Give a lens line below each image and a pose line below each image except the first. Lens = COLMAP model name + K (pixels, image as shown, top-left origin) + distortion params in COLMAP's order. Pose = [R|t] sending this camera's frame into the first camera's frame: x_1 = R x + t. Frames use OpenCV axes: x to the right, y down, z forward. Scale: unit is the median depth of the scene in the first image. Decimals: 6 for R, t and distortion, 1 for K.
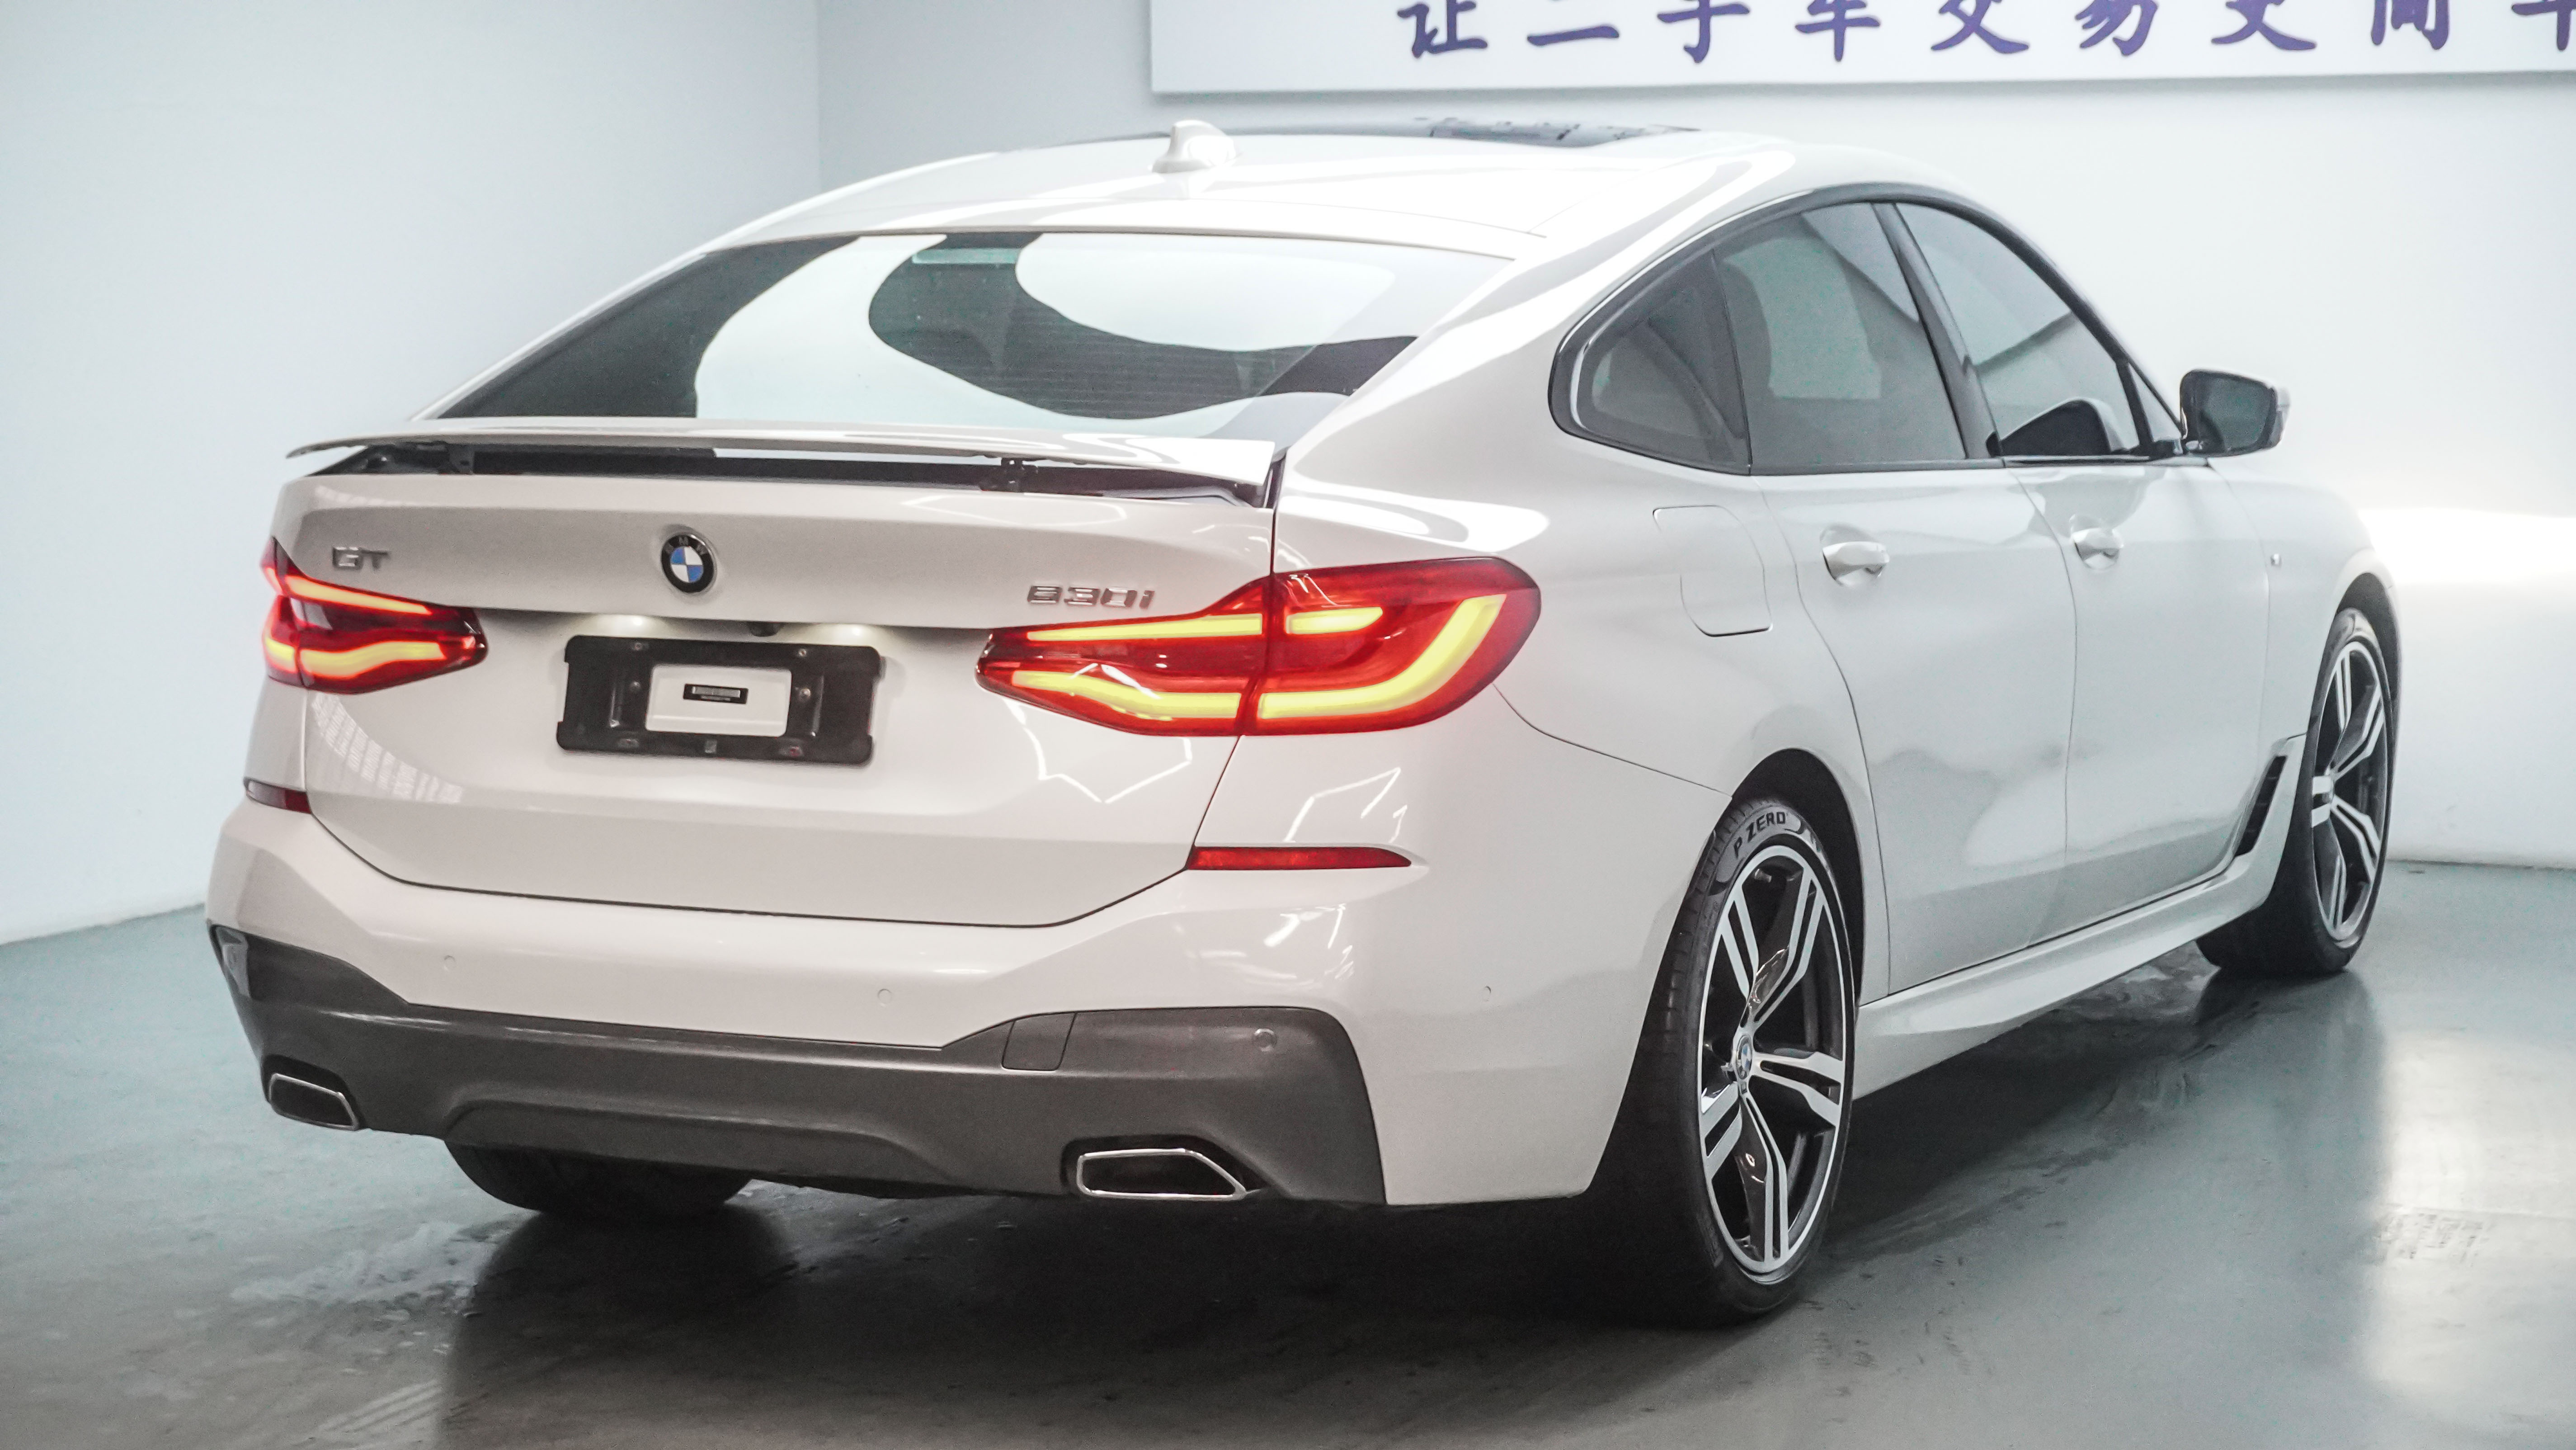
lens RADIAL K [[4788.7, 0, 1288.0], [0, 4788.7, 725.0], [0, 0, 1]] dist [-0.002133, -0.139428]
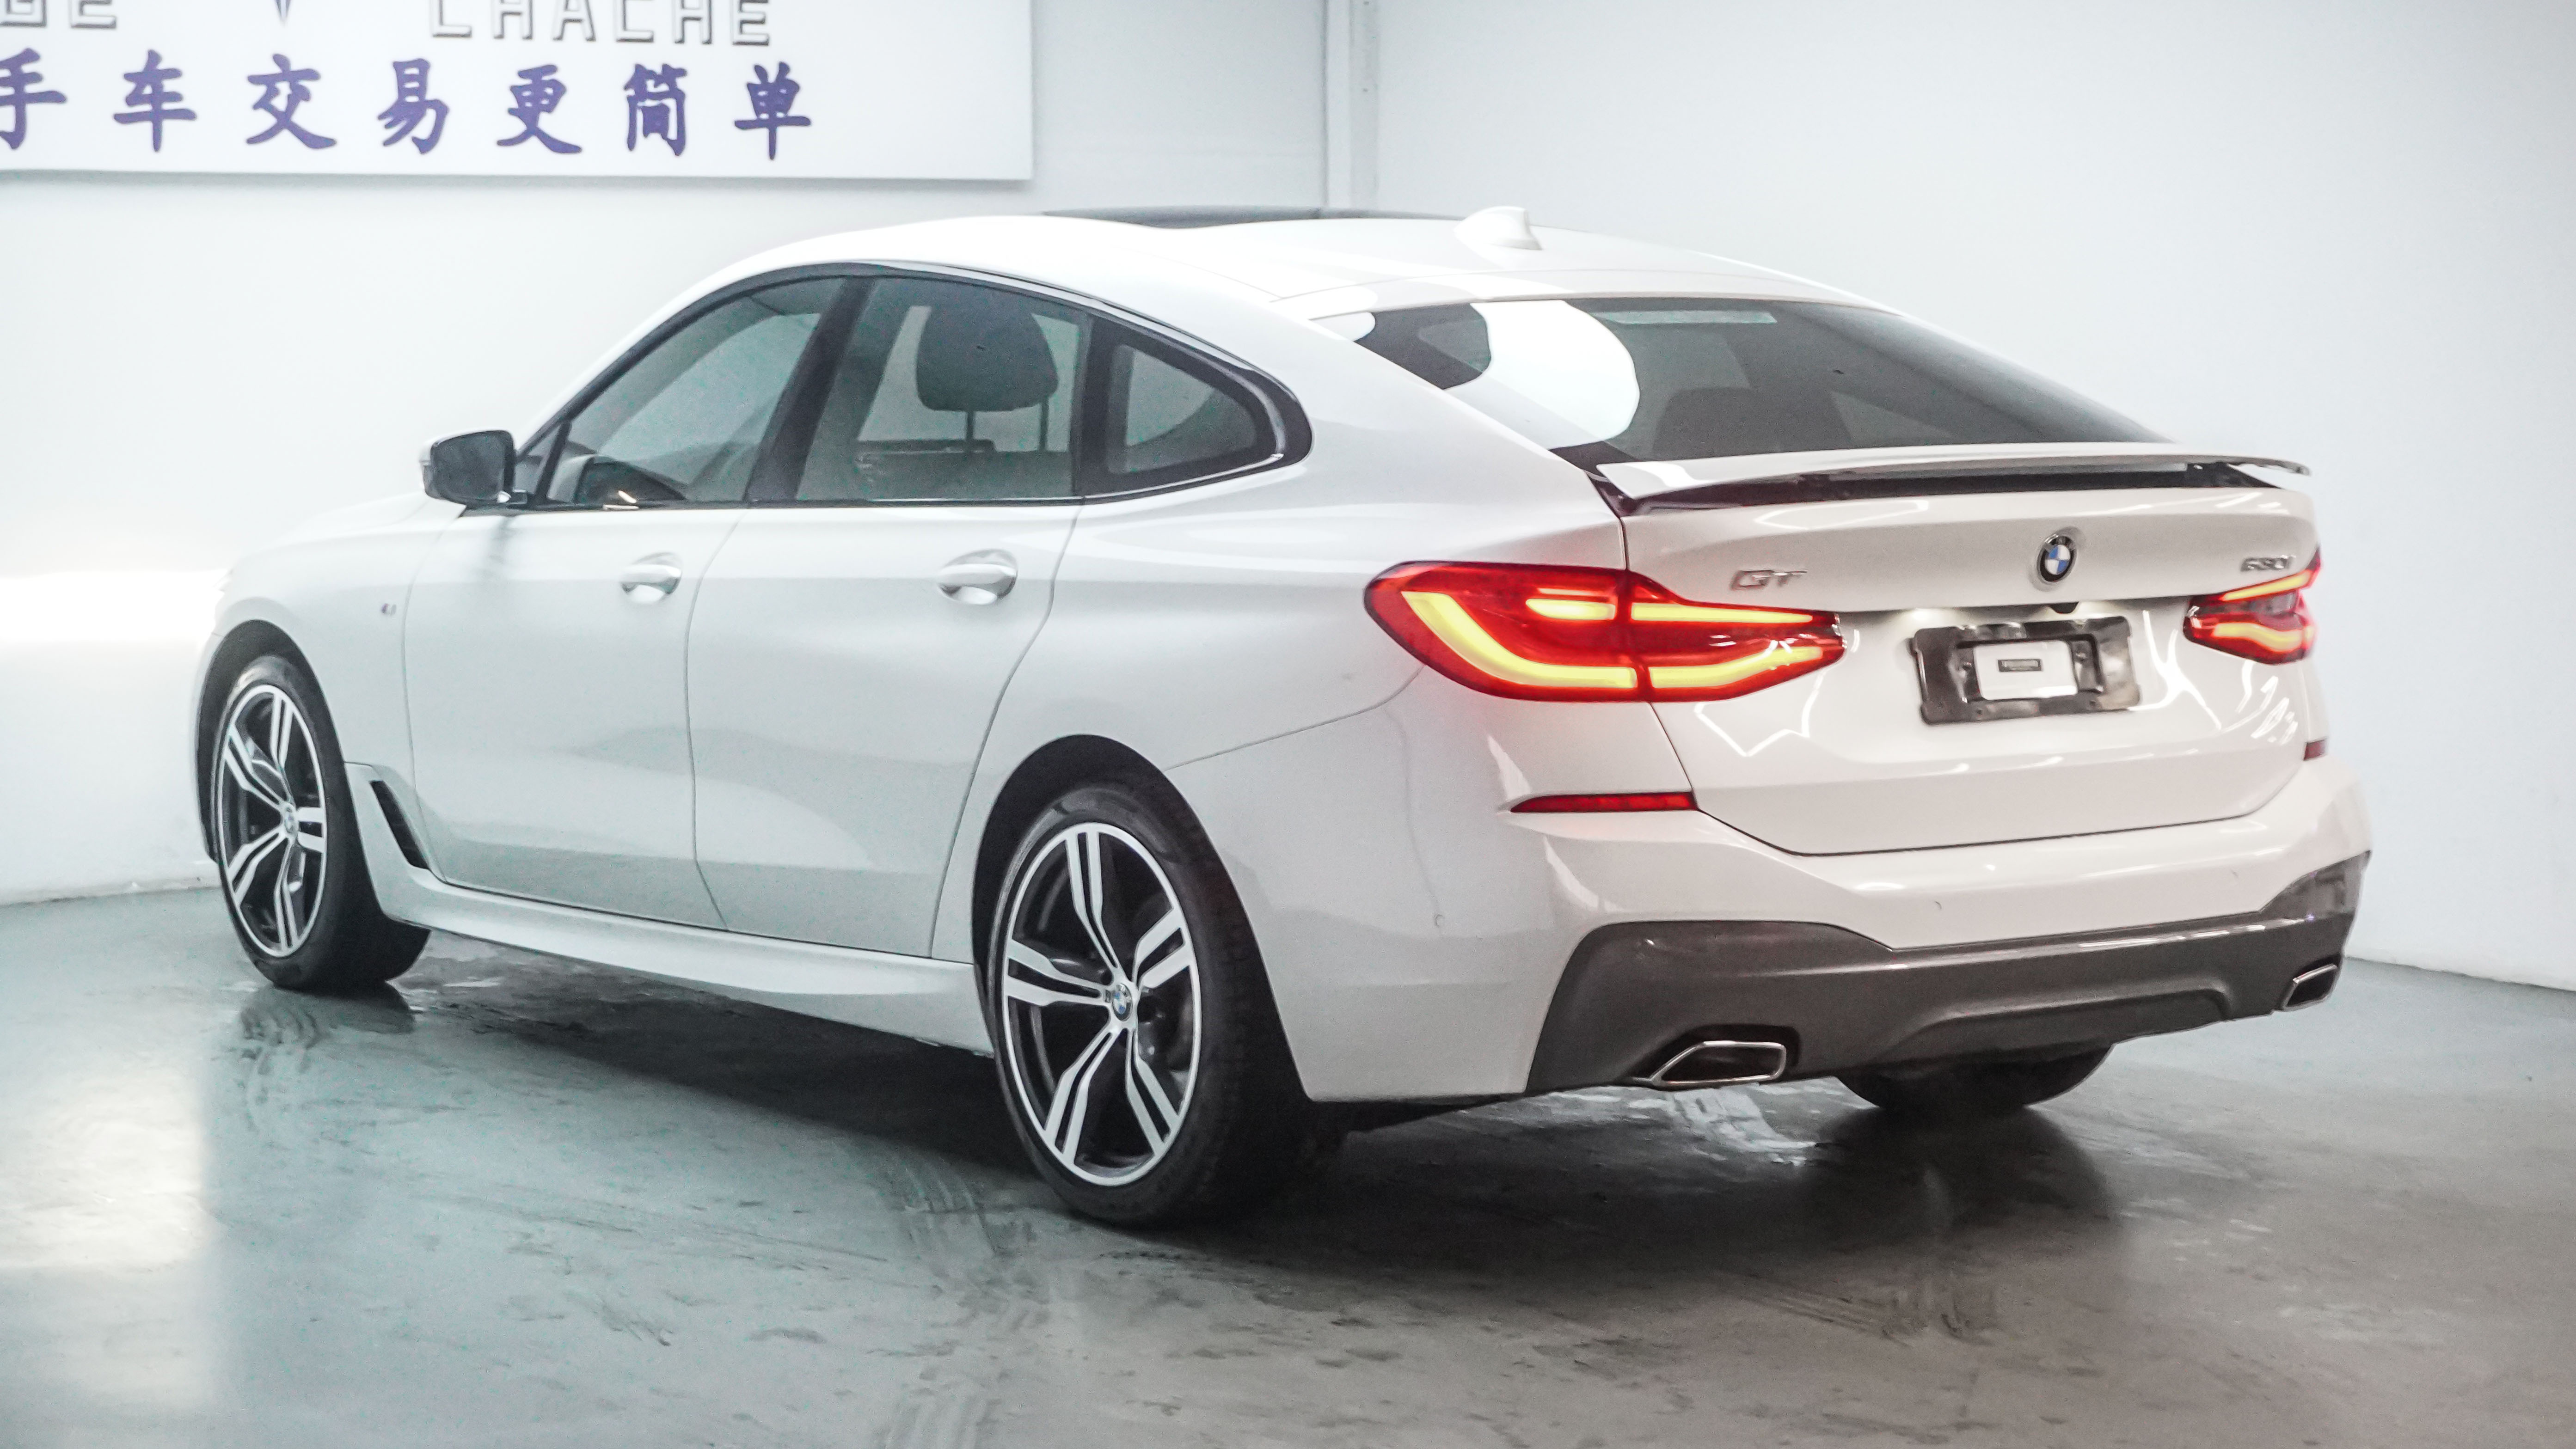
lens RADIAL K [[4651.6, 0, 1288.0], [0, 4651.6, 724.5], [0, 0, 1]] dist [-0.043855, -0.094895]
pose [[0.500024, -0.077595, 0.862528, -0.678167], [0.094424, 0.994925, 0.034766, -0.027612], [-0.860848, 0.064060, 0.504813, 0.302668]]
